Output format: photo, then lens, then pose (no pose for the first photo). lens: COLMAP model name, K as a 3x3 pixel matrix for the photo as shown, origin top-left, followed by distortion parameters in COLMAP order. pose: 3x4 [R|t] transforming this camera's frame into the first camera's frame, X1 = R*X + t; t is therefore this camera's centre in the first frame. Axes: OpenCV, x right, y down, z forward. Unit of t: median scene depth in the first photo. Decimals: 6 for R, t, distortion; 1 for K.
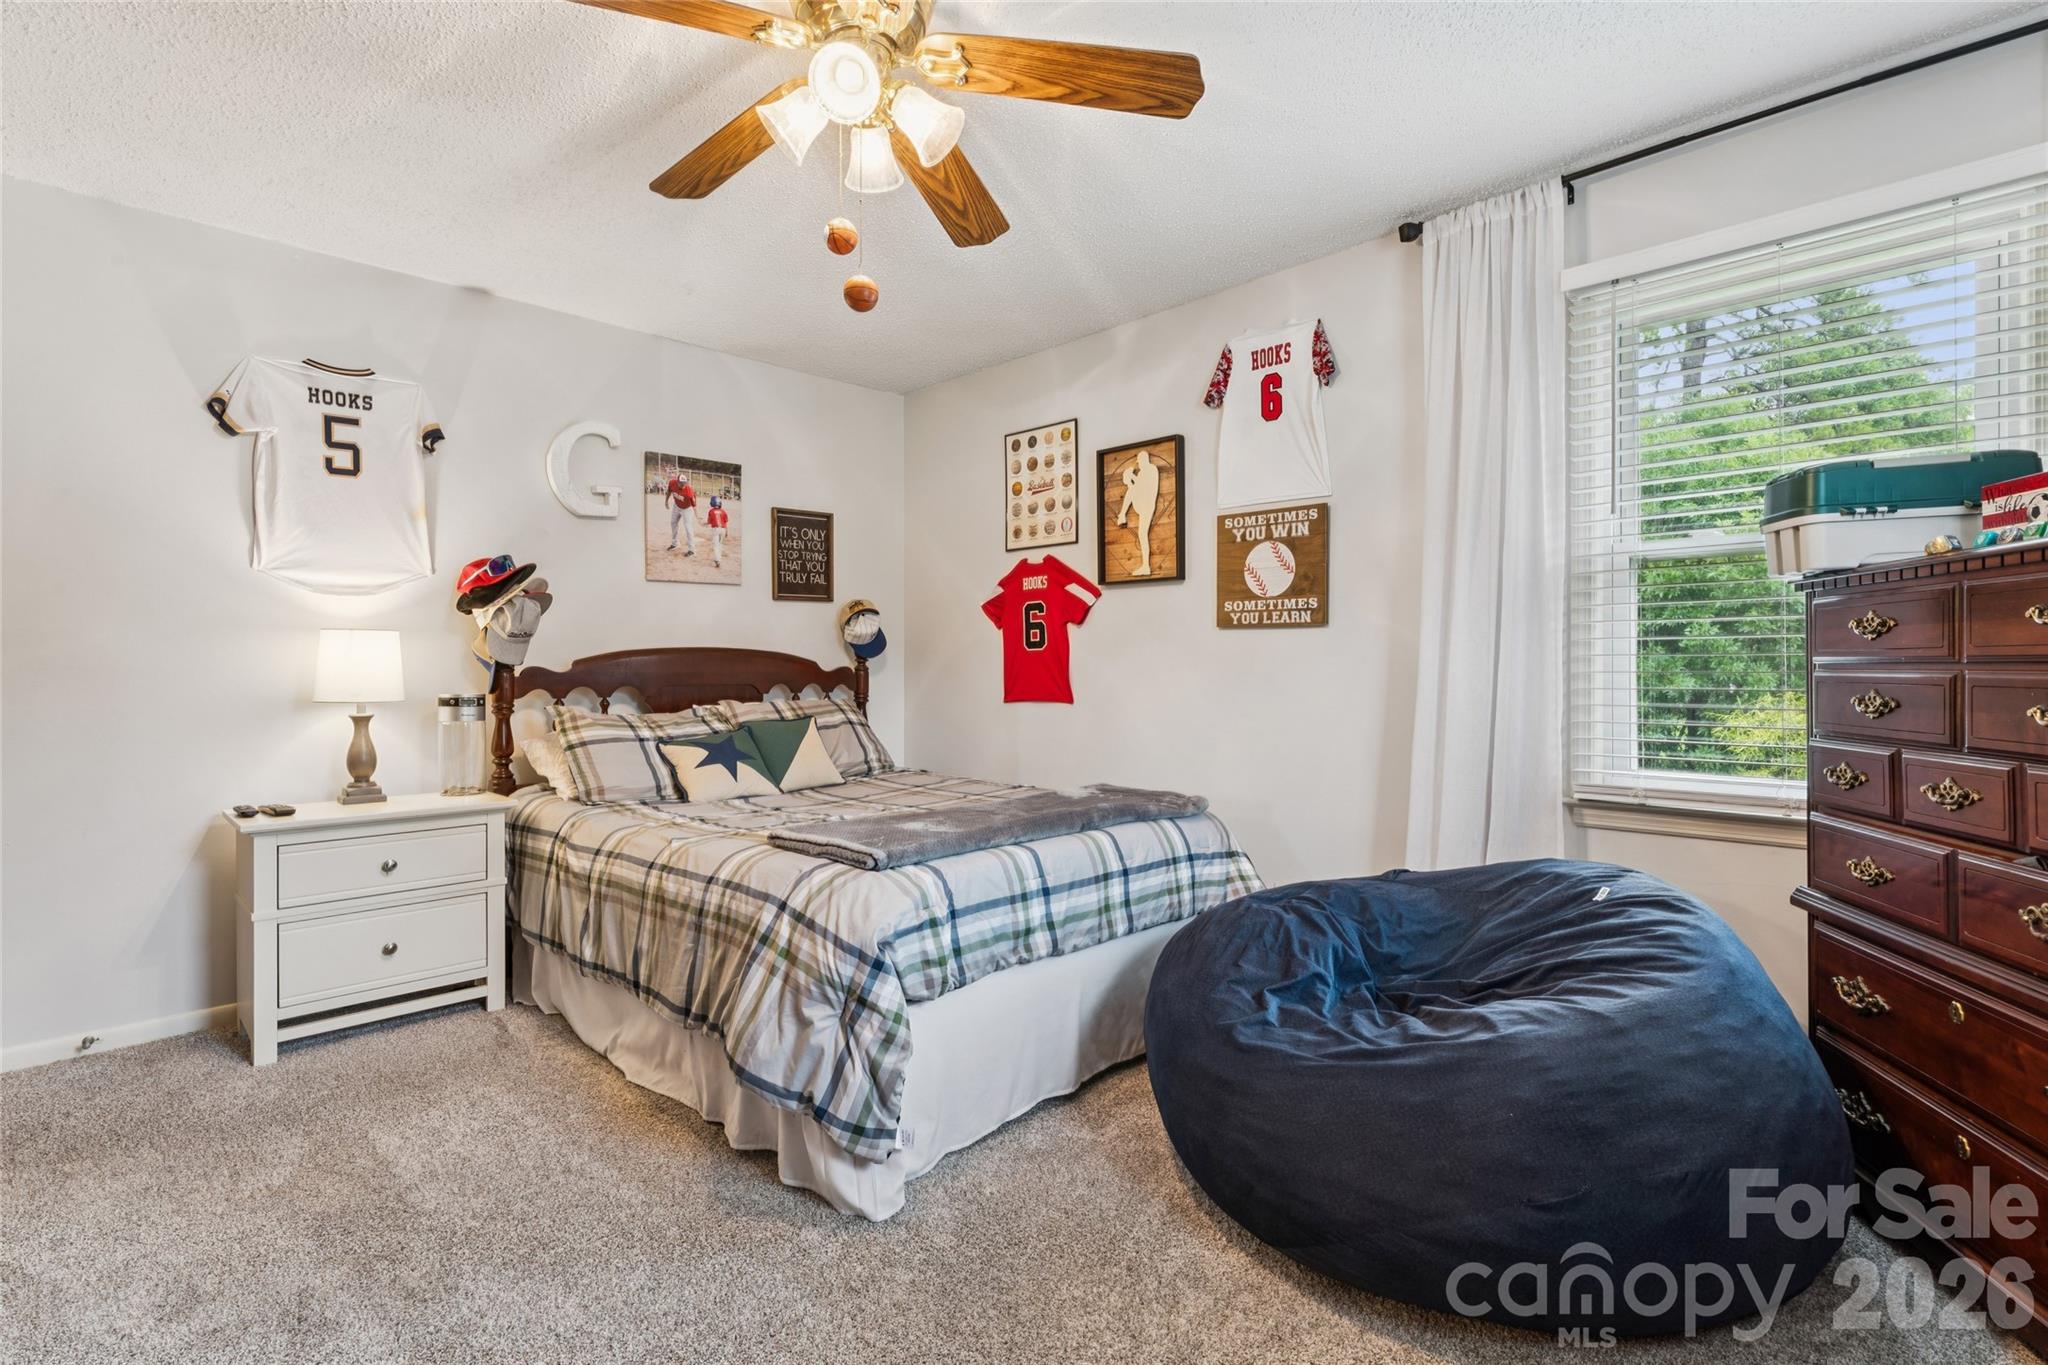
lens RADIAL K [[950.9, 0, 1023.5], [0, 950.9, 685.1], [0, 0, 1]] dist [-0.000208, 0.000244]
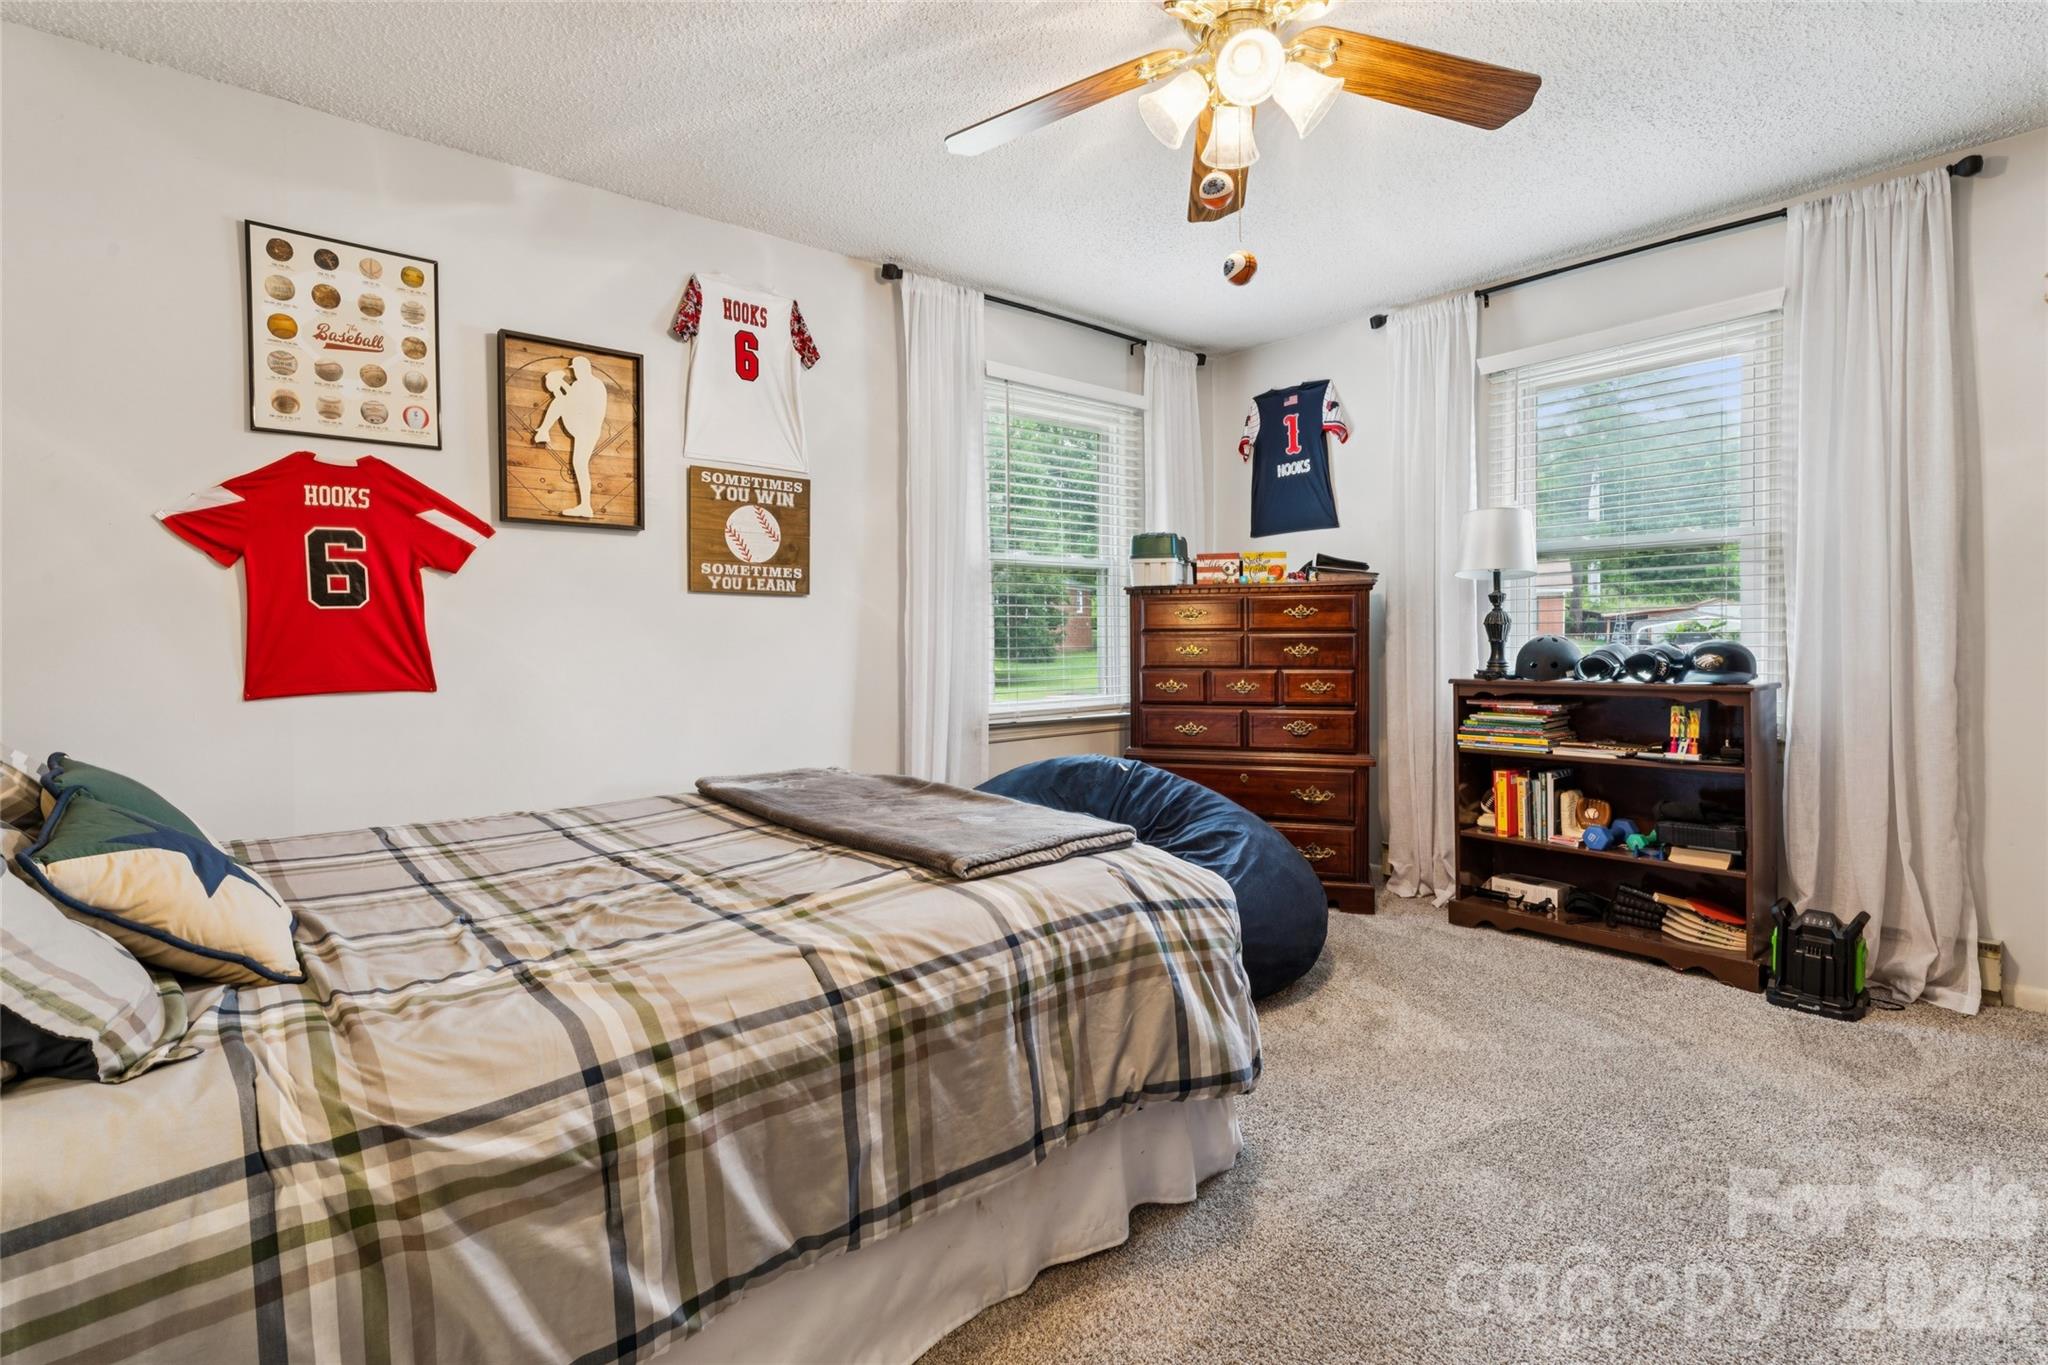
lens RADIAL K [[963.9, 0, 1022.5], [0, 963.9, 663.1], [0, 0, 1]] dist [0.000793, 0.000160]
pose [[0.088411, -0.024985, 0.995771, -0.666739], [0.025651, 0.999411, 0.022799, -0.005920], [-0.995754, 0.023527, 0.089000, 0.613159]]
